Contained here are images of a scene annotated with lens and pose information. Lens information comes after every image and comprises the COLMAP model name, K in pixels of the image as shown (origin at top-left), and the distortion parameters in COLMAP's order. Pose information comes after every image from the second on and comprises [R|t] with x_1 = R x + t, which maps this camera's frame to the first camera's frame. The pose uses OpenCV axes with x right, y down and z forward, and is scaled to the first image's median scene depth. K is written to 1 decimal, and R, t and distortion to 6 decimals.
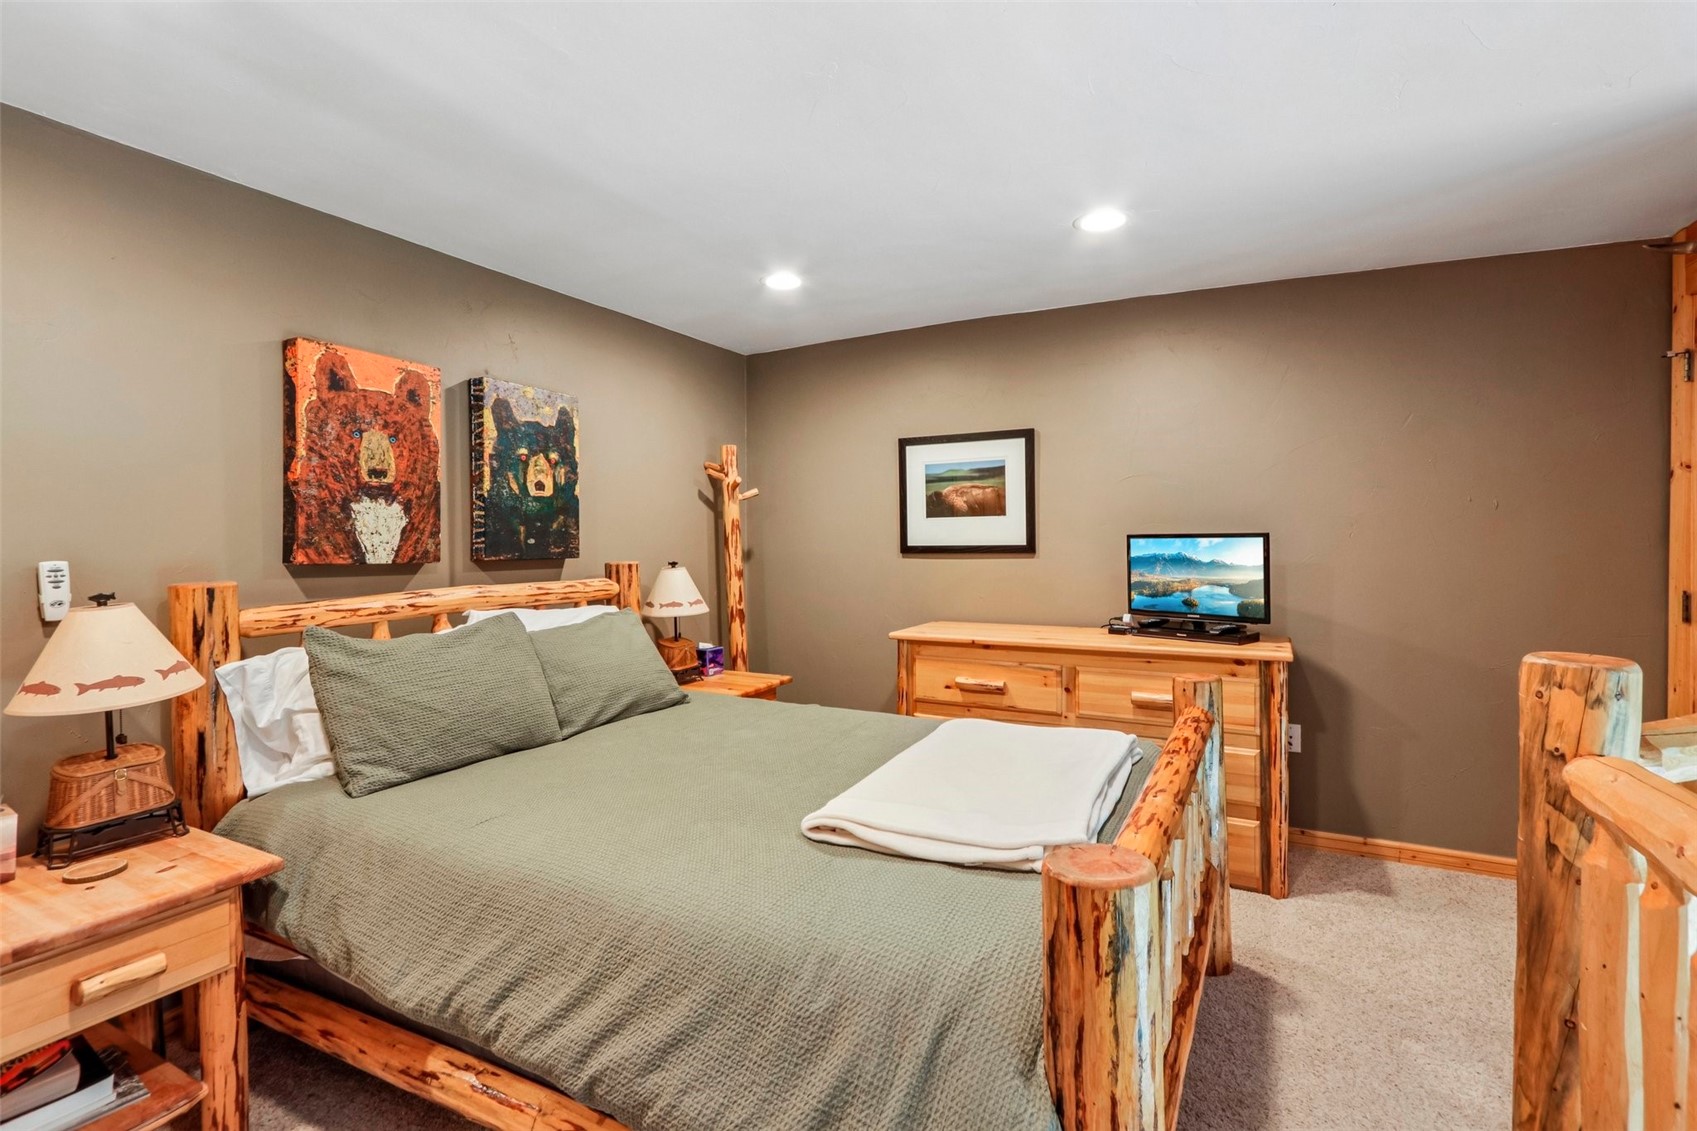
lens RADIAL K [[804.2, 0, 838.6], [0, 804.2, 555.3], [0, 0, 1]] dist [0.004471, 0.001356]
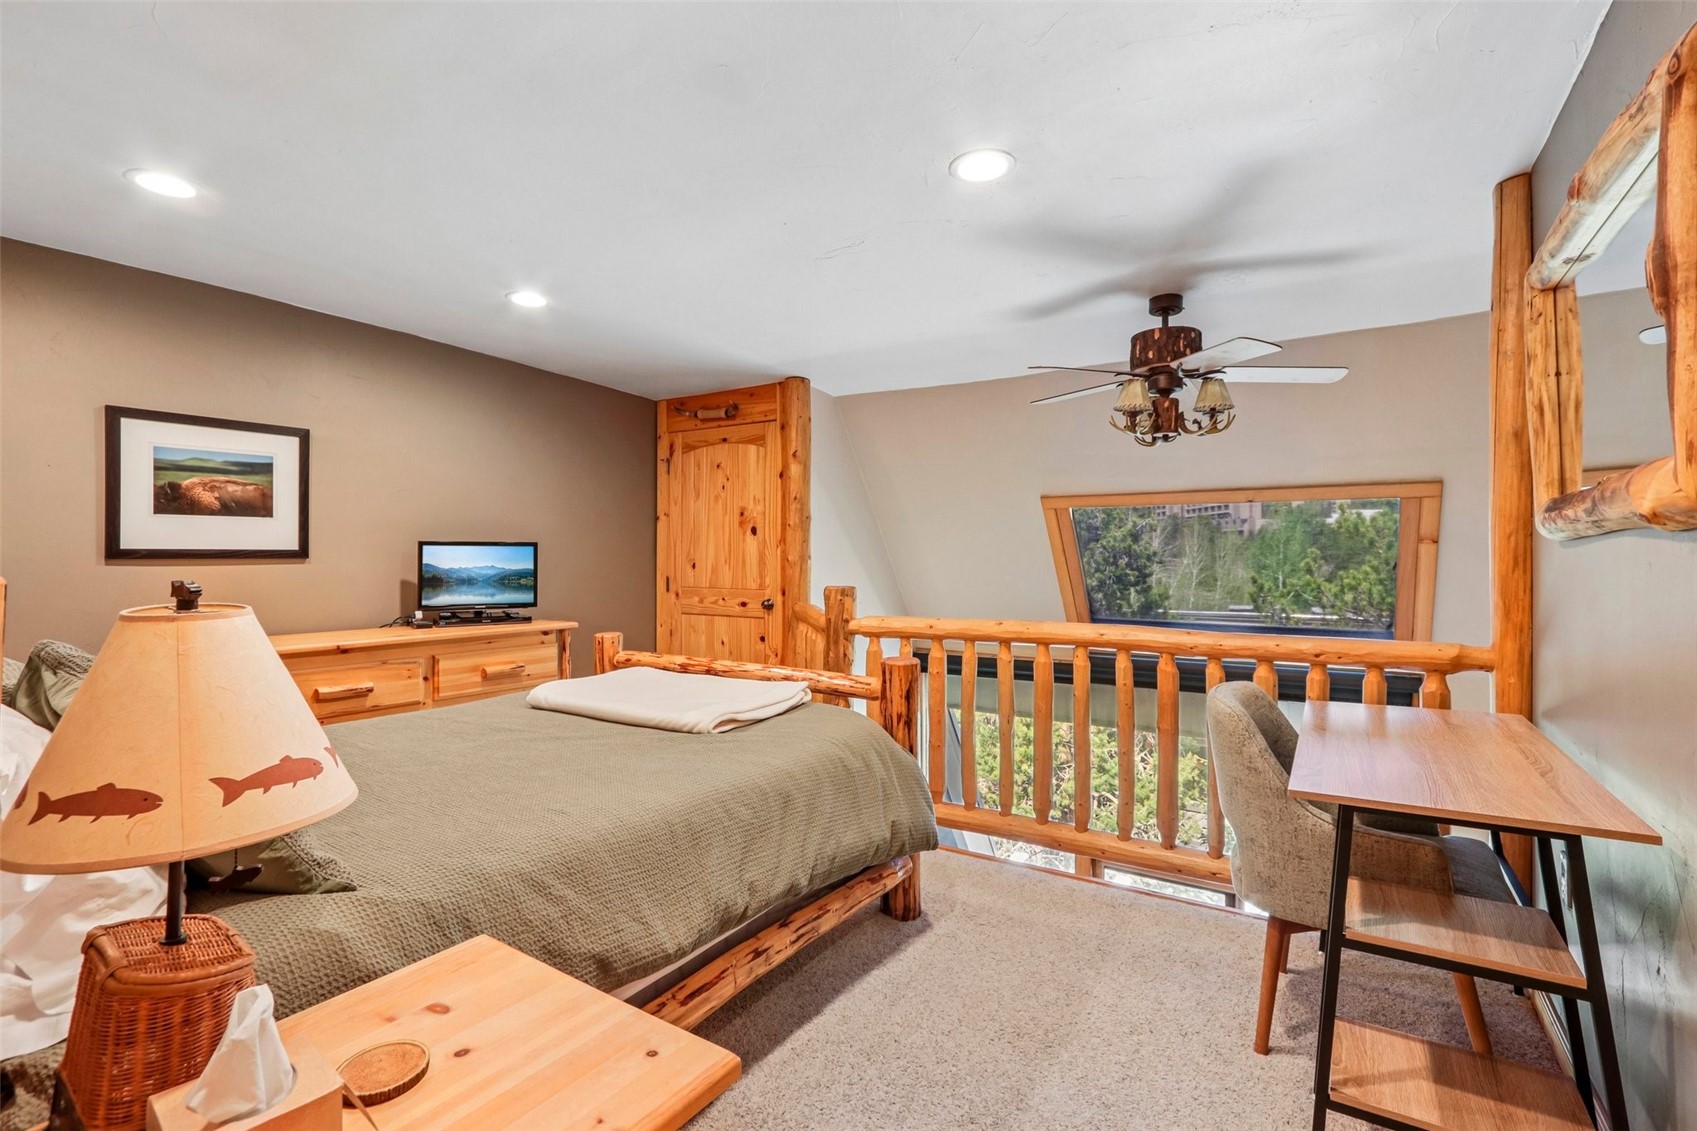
lens RADIAL K [[804.2, 0, 839.5], [0, 804.2, 560.4], [0, 0, 1]] dist [0.004471, 0.001356]
pose [[0.073304, 0.004953, 0.997297, -0.662406], [0.022404, 0.999727, -0.006612, 0.020229], [-0.997058, 0.022828, 0.073173, 0.289827]]
